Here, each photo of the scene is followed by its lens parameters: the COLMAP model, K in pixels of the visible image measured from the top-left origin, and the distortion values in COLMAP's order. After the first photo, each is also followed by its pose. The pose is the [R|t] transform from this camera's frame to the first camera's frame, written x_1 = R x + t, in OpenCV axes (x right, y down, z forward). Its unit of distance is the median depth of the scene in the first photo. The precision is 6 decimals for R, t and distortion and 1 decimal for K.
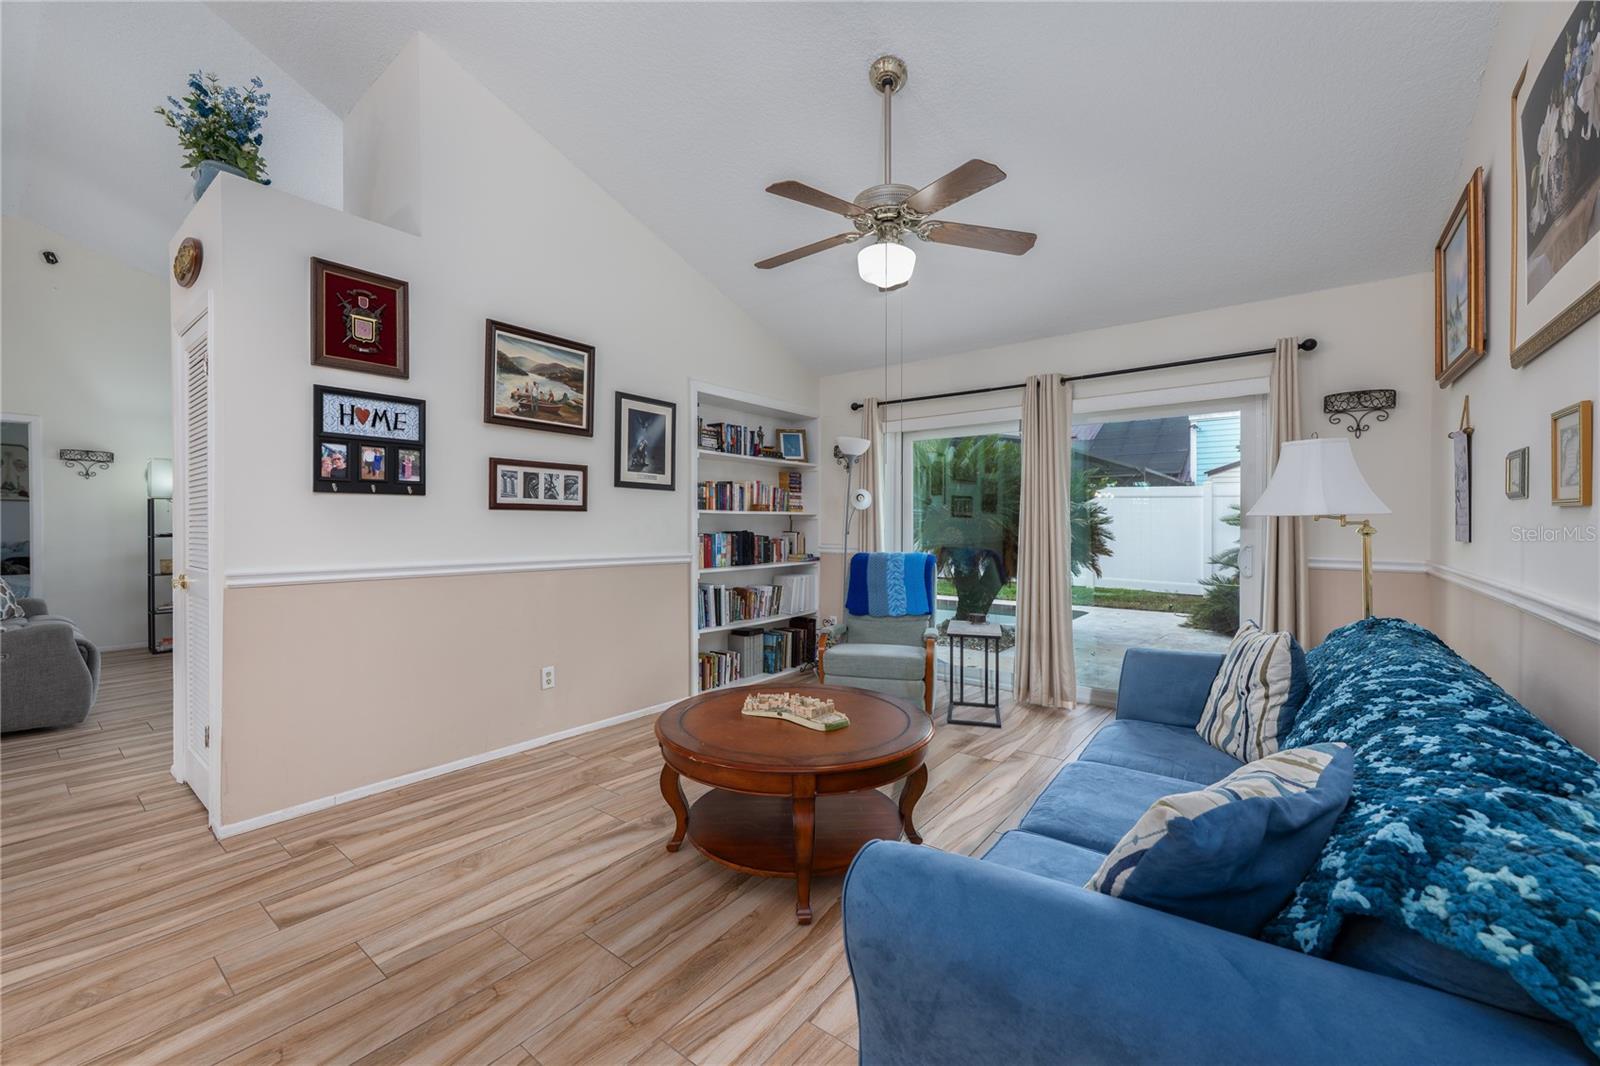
lens RADIAL K [[650.7, 0, 774.8], [0, 650.7, 525.3], [0, 0, 1]] dist [0.000856, -0.000671]
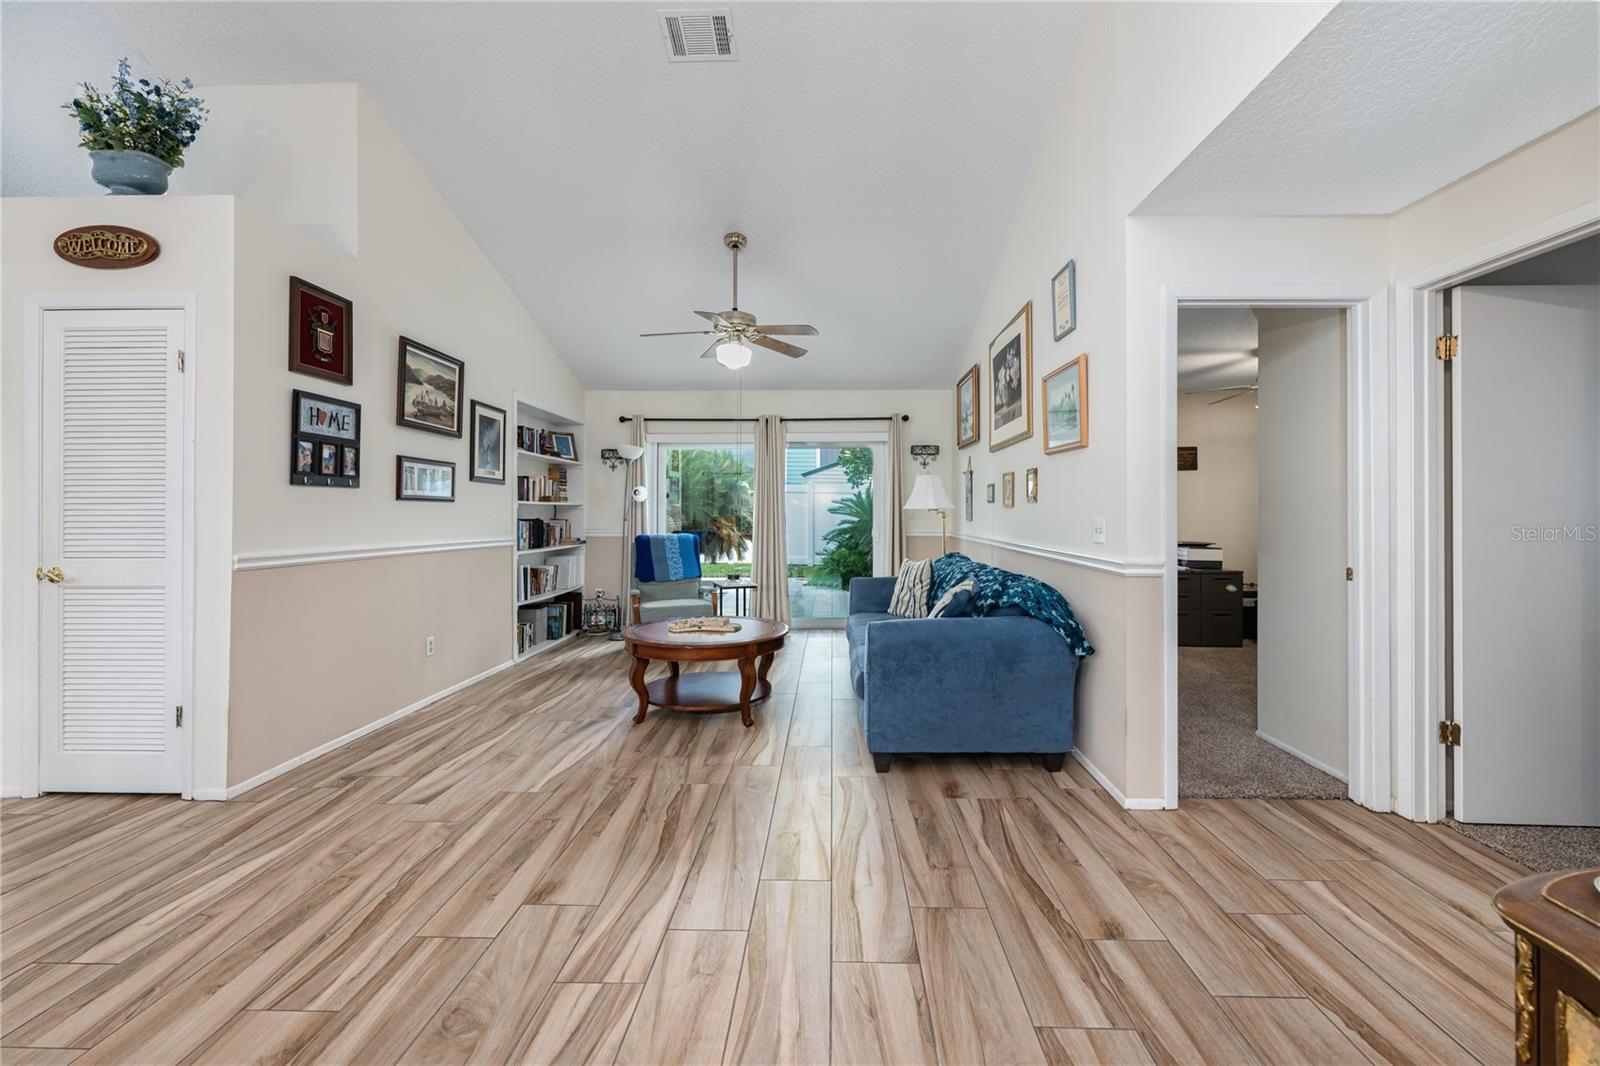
lens RADIAL K [[650.7, 0, 807.9], [0, 650.7, 502.4], [0, 0, 1]] dist [0.000856, -0.000671]
pose [[0.803338, 0.009370, 0.595450, -0.597669], [0.001120, 0.999851, -0.017245, 0.000246], [-0.595523, 0.014520, 0.803207, -0.390650]]
